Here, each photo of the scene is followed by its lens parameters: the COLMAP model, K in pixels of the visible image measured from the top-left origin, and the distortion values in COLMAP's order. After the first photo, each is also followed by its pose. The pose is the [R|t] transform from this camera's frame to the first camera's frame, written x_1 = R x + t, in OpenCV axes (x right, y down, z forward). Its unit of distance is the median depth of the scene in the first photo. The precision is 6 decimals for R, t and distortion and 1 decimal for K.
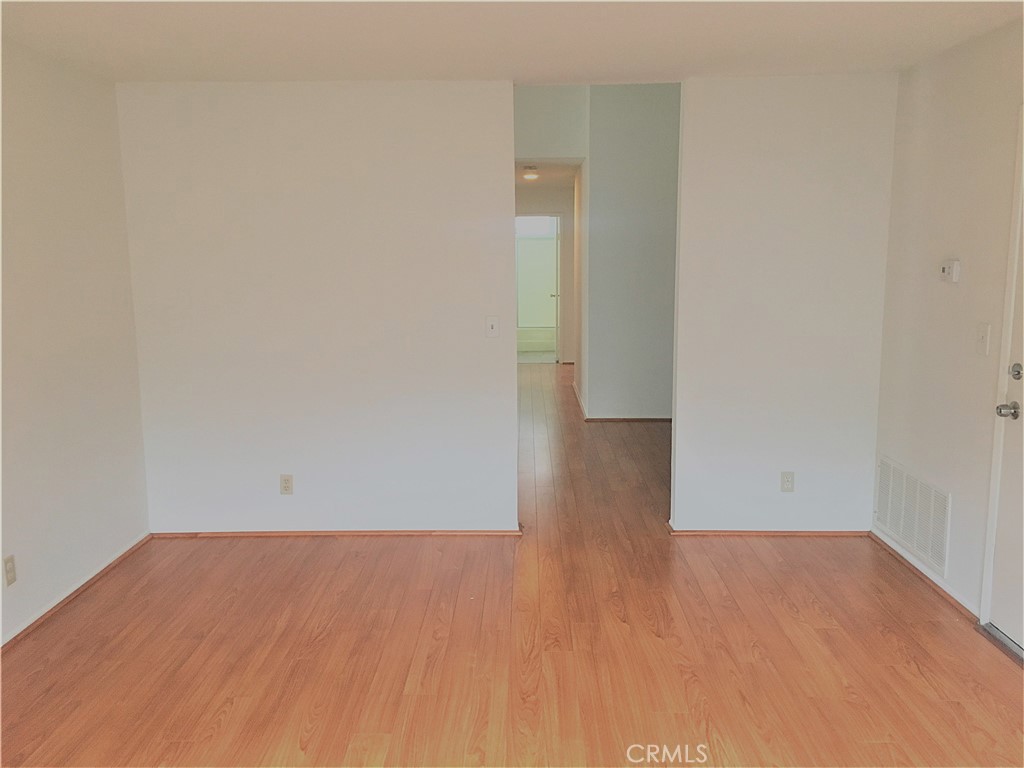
lens RADIAL K [[860.9, 0, 512.9], [0, 860.9, 386.9], [0, 0, 1]] dist [0.031663, -0.042459]
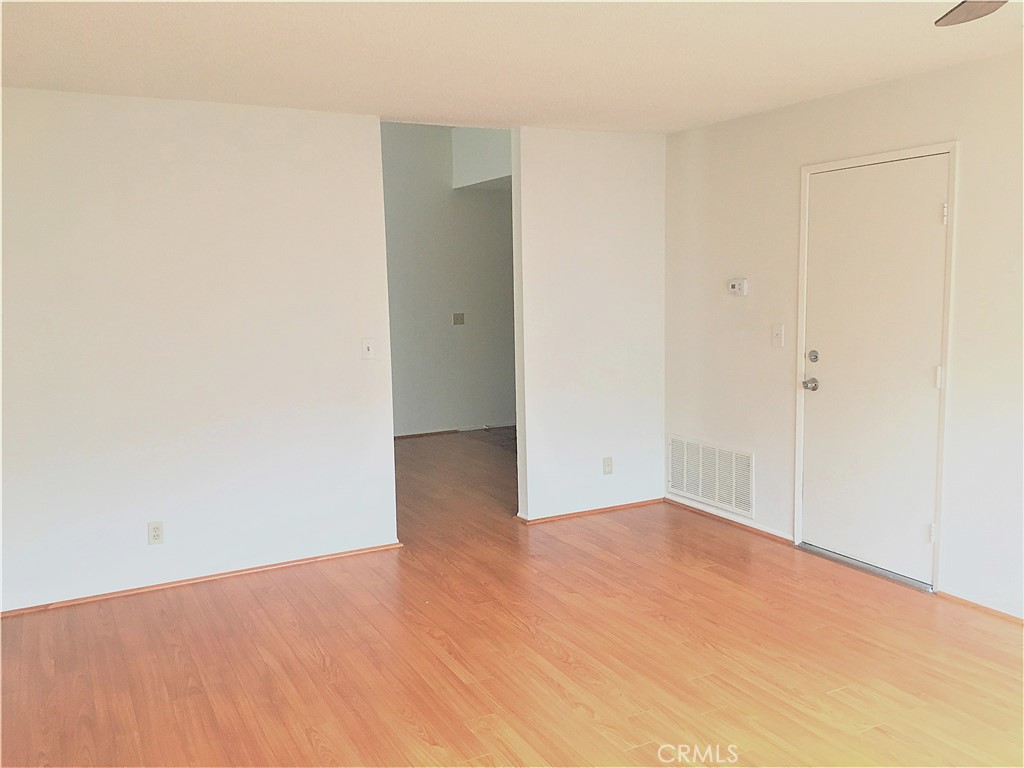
lens RADIAL K [[860.9, 0, 514.2], [0, 860.9, 379.9], [0, 0, 1]] dist [0.031663, -0.042459]
pose [[0.879171, -0.070529, 0.471258, -0.361070], [0.089829, 0.995784, -0.018554, 0.001713], [-0.467962, 0.058645, 0.881800, -0.002069]]
